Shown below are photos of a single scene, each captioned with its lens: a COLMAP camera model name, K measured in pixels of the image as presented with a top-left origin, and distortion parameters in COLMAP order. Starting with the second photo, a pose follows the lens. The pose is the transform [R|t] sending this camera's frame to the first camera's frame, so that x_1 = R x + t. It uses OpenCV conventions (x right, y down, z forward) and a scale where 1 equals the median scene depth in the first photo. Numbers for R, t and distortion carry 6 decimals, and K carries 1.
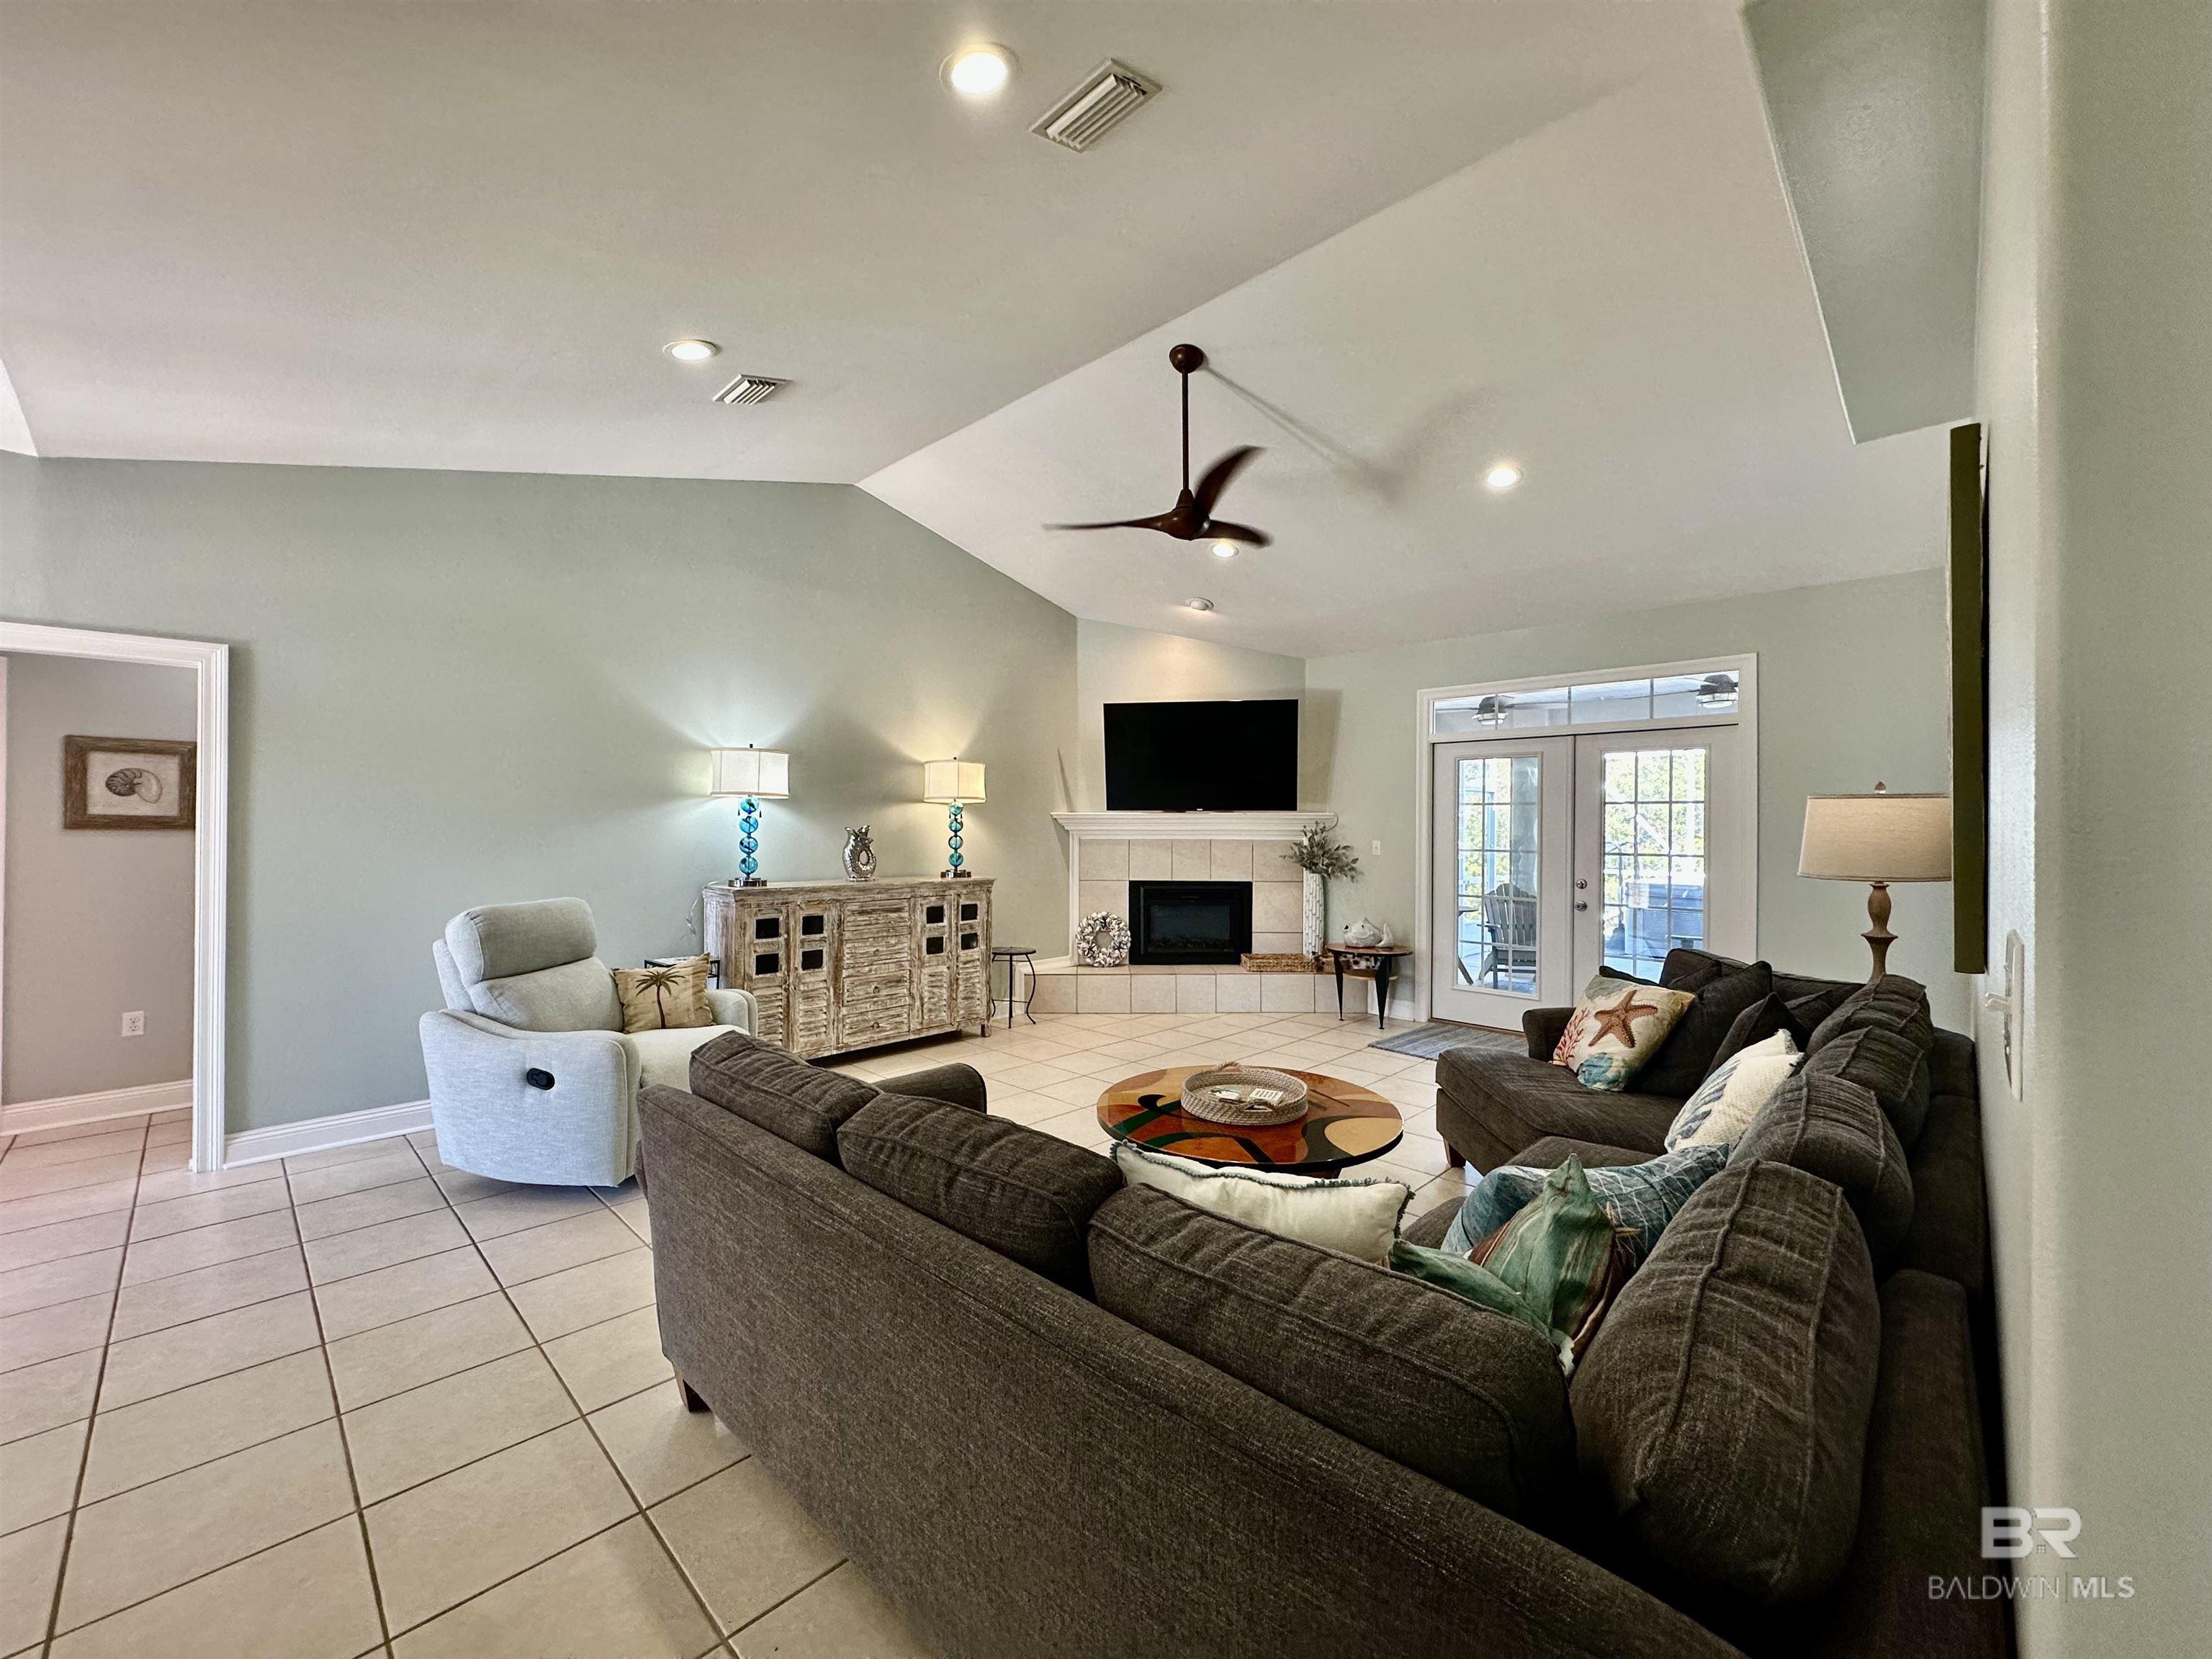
lens RADIAL K [[881.2, 0, 1104.0], [0, 881.2, 826.9], [0, 0, 1]] dist [-0.002434, 0.000514]
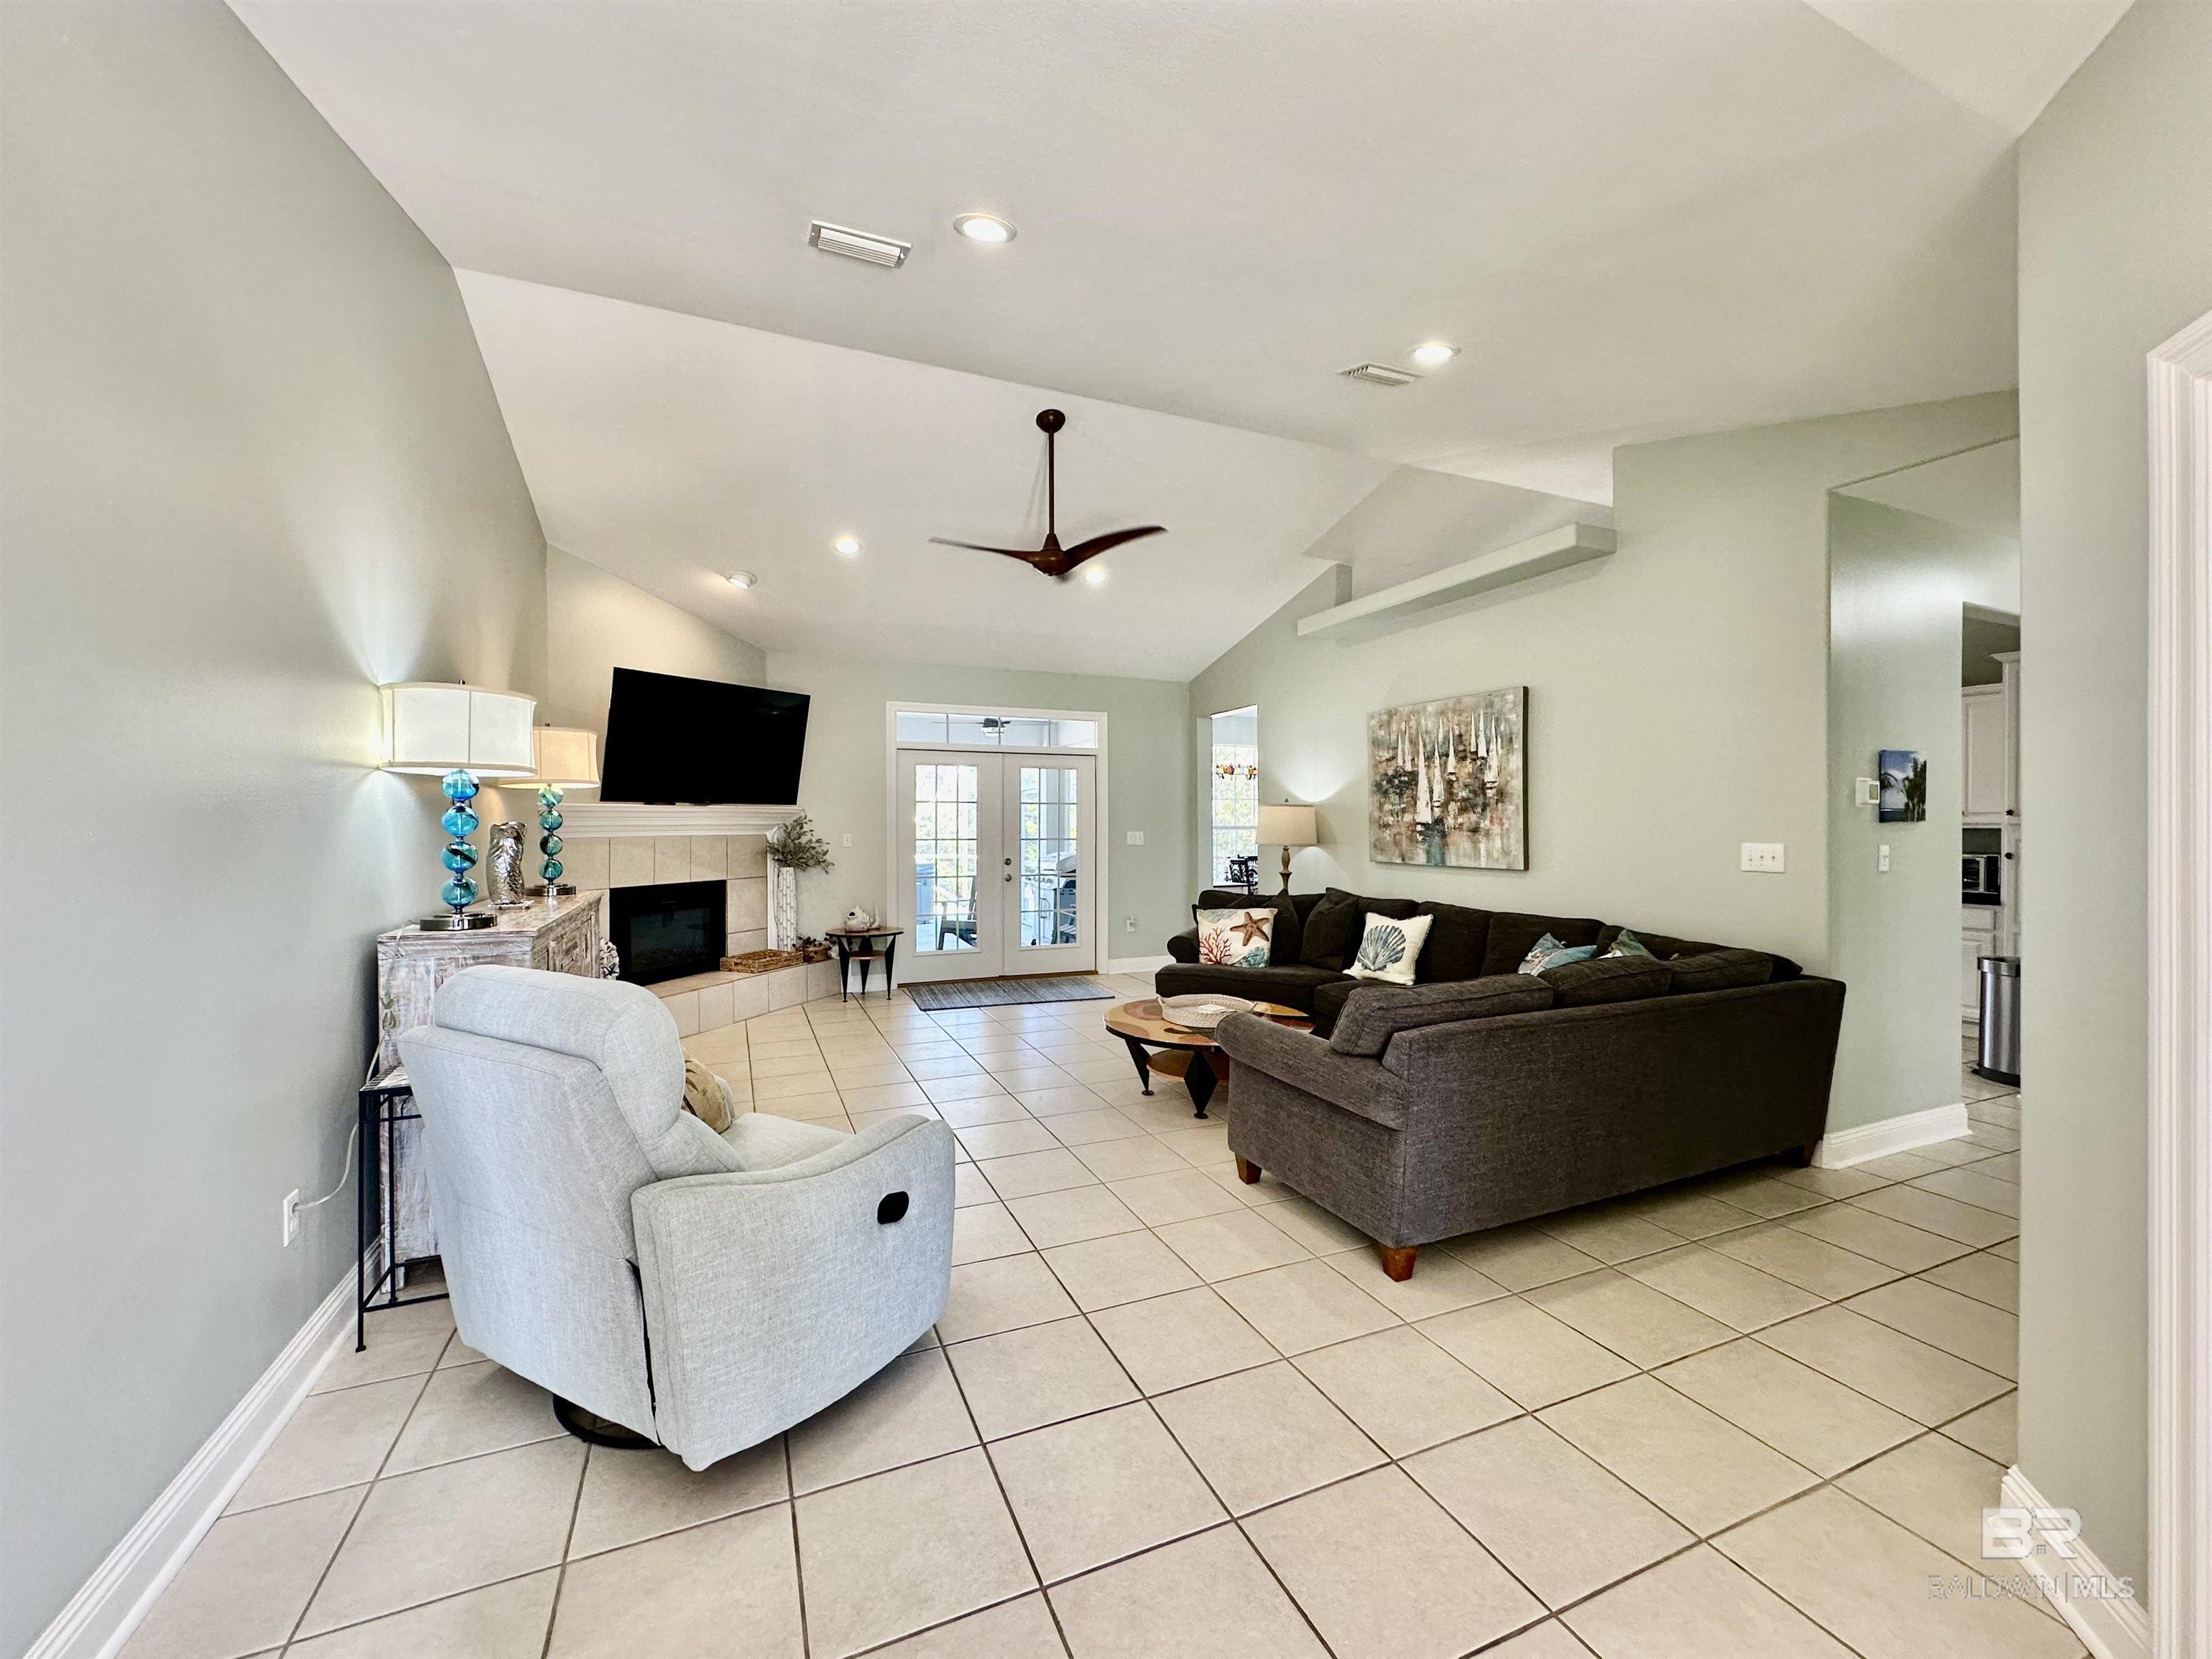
lens RADIAL K [[881.2, 0, 1104.0], [0, 881.2, 826.9], [0, 0, 1]] dist [-0.002434, 0.000514]
pose [[0.383801, -0.009064, 0.923372, -0.670261], [0.002551, 0.999958, 0.008755, -0.001563], [-0.923413, -0.001005, 0.383808, 0.339822]]
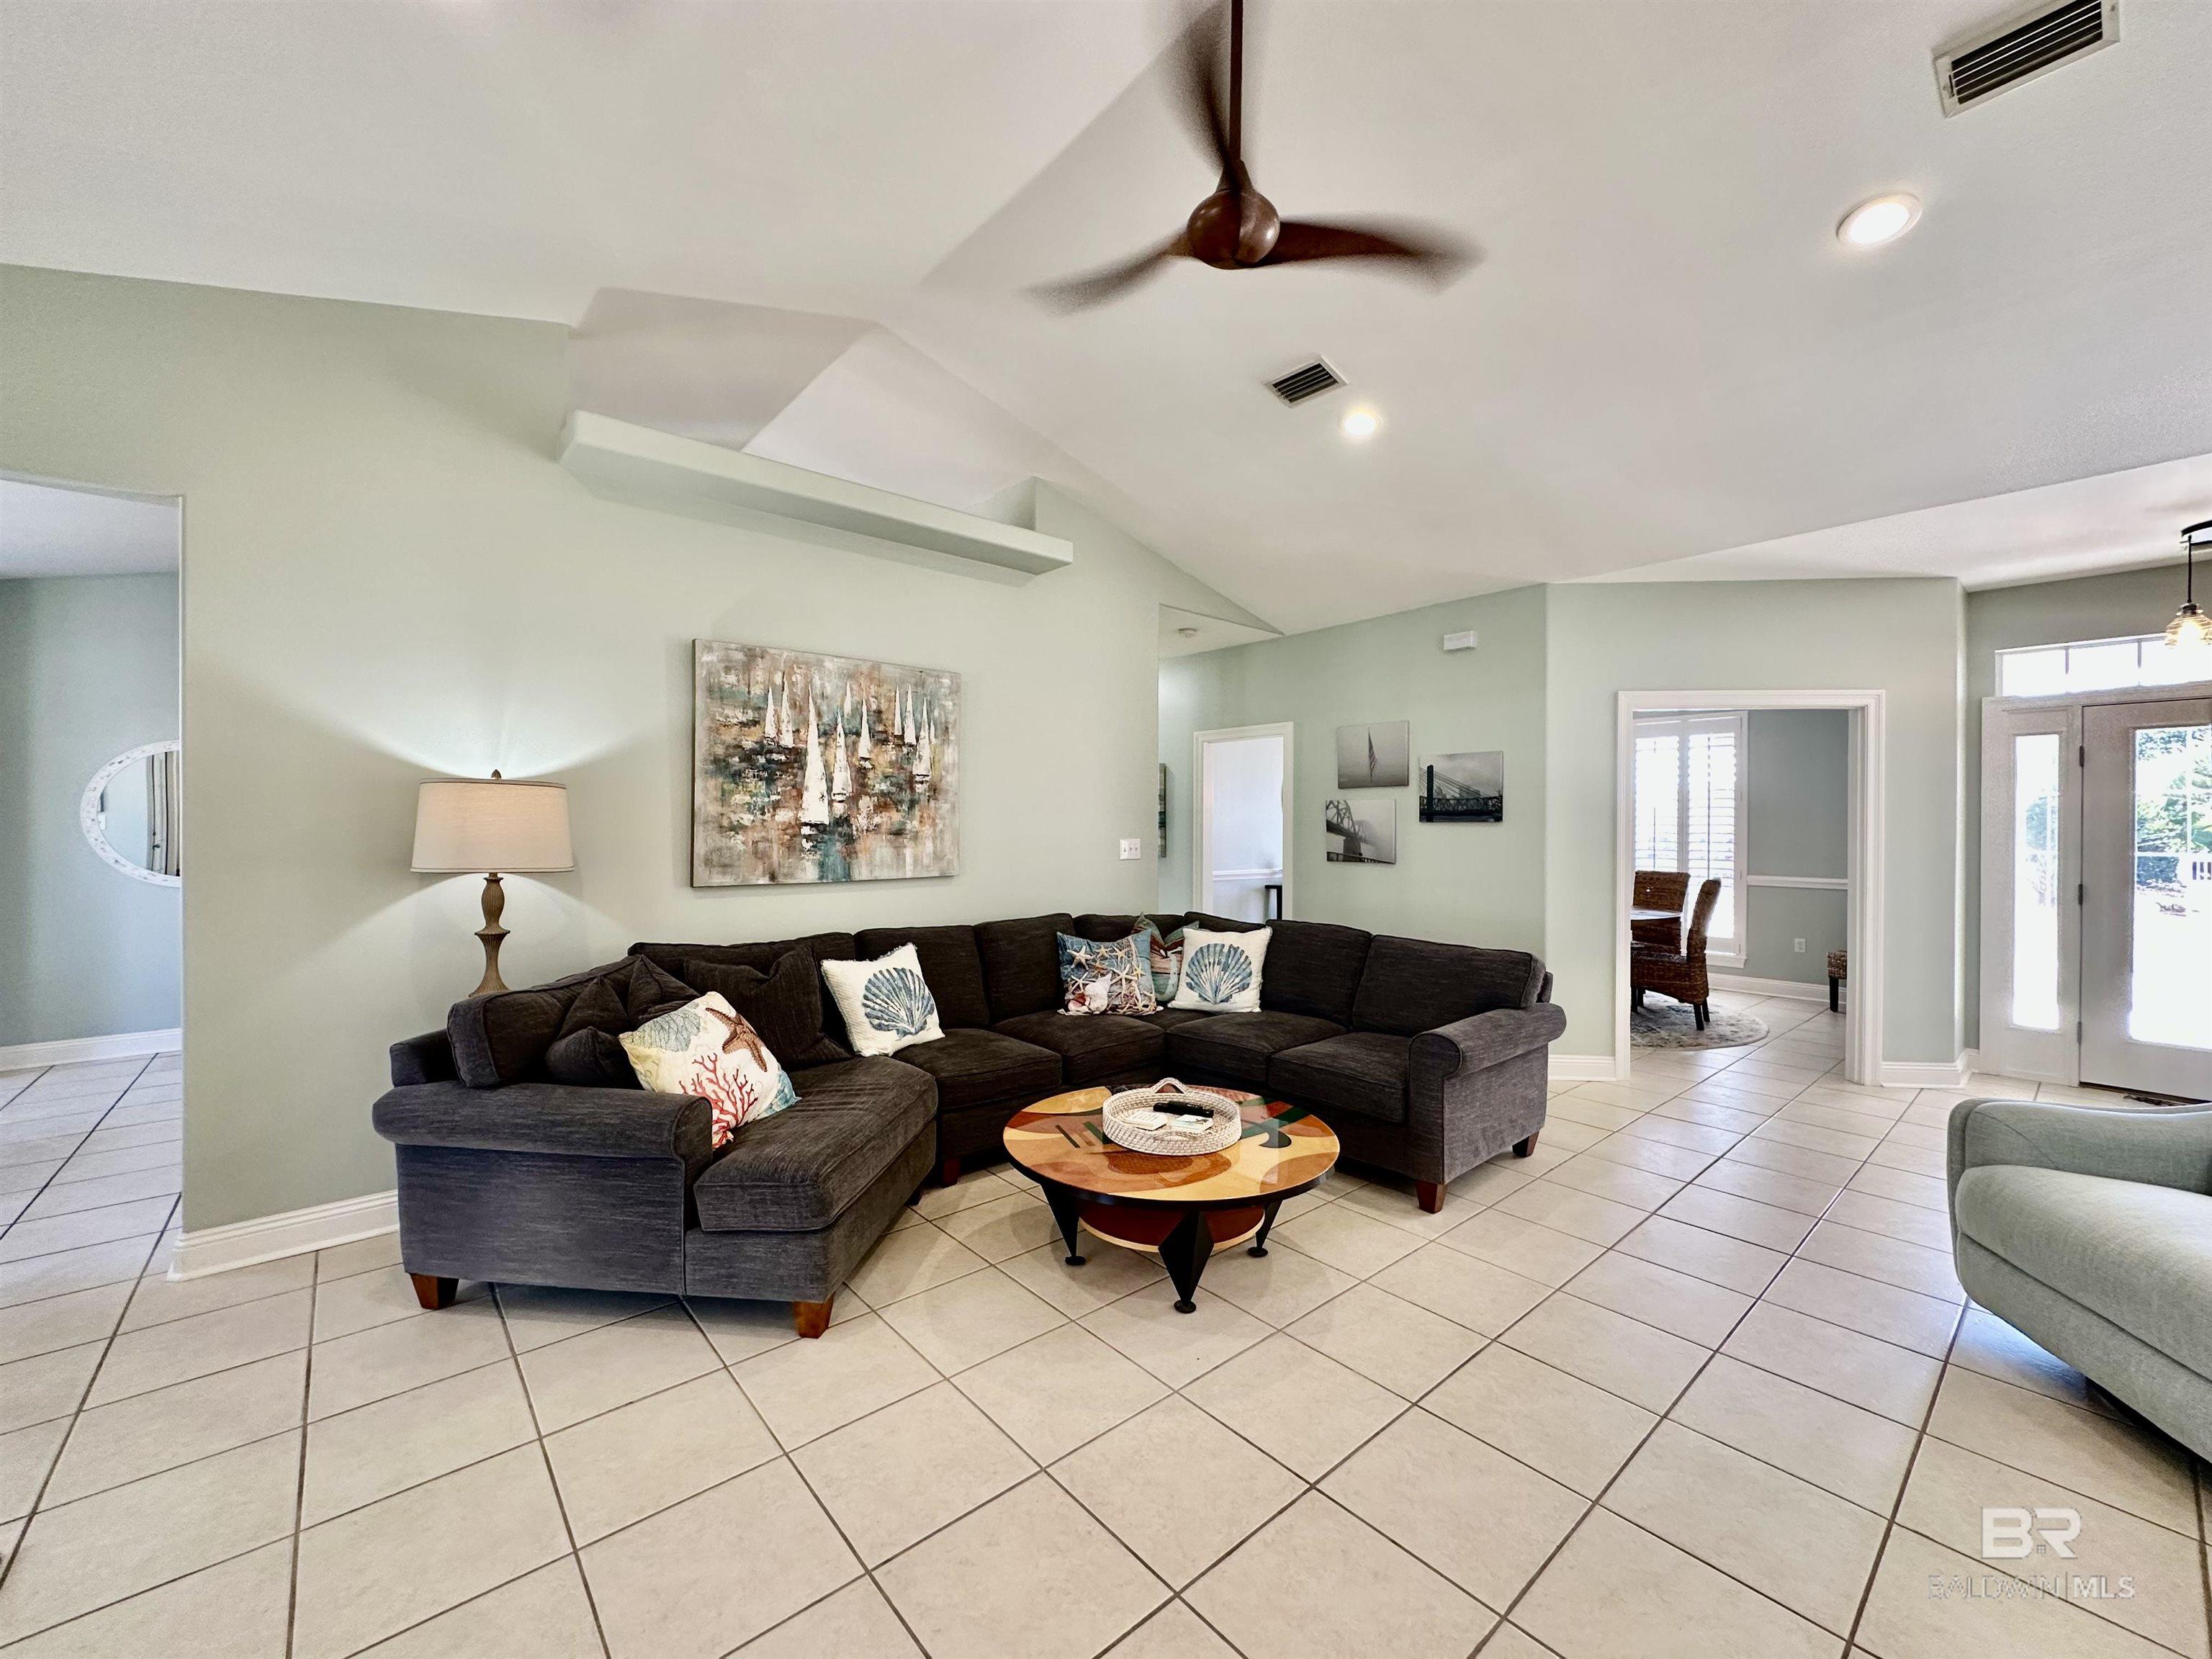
lens RADIAL K [[881.2, 0, 1104.0], [0, 881.2, 826.9], [0, 0, 1]] dist [-0.002434, 0.000514]
pose [[-0.996364, -0.010168, 0.084589, 0.088241], [-0.009473, 0.999918, 0.008625, -0.001941], [-0.084670, 0.007792, -0.996379, 1.061475]]
